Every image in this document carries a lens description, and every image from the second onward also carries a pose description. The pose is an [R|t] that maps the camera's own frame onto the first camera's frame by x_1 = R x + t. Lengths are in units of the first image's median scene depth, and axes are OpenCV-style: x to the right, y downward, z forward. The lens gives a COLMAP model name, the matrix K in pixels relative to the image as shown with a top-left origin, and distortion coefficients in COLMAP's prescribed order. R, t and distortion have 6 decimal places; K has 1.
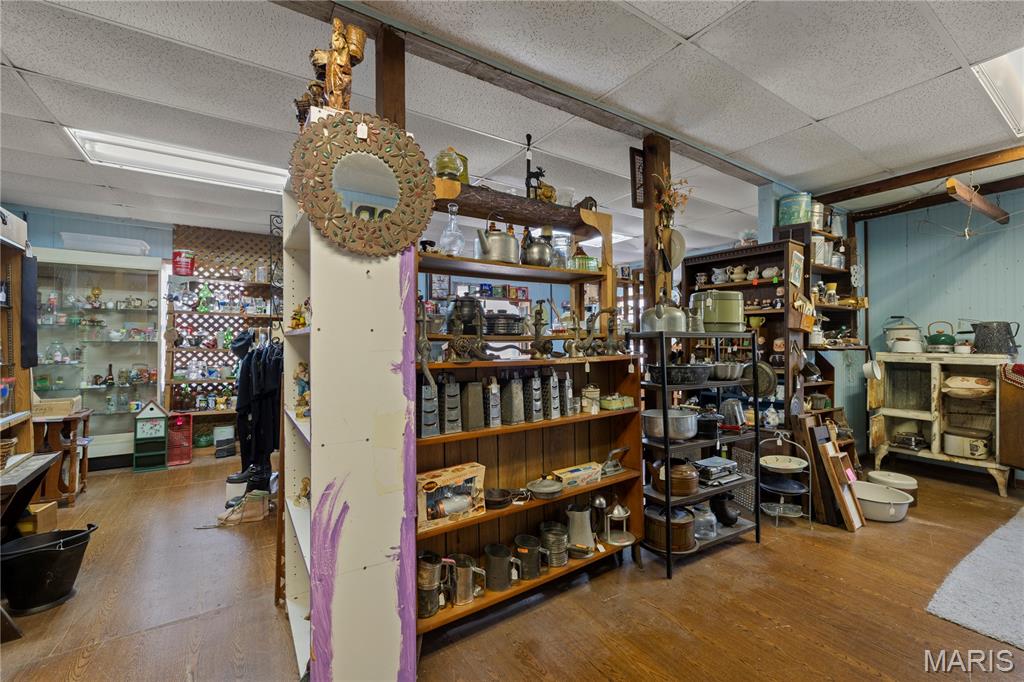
lens RADIAL K [[426.1, 0, 512.8], [0, 426.1, 339.3], [0, 0, 1]] dist [-0.000852, -0.000179]
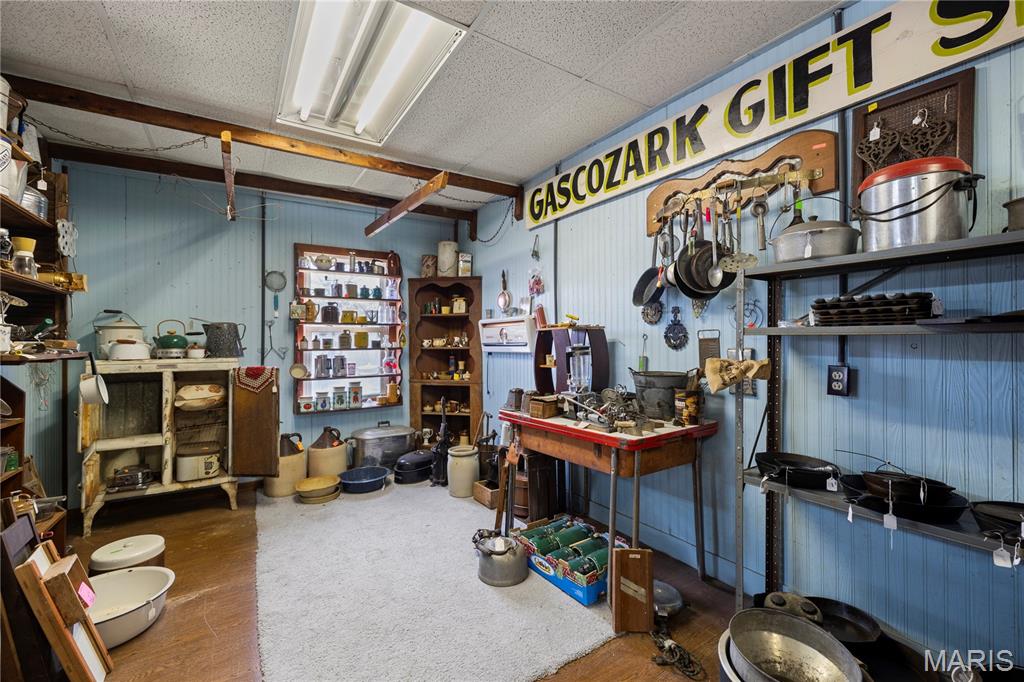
lens RADIAL K [[426.1, 0, 511.4], [0, 426.1, 338.8], [0, 0, 1]] dist [-0.000852, -0.000179]
pose [[0.003460, 0.006594, 0.999972, 0.198400], [0.001140, 0.999978, -0.006598, 0.000620], [-0.999993, 0.001162, 0.003452, 0.357178]]
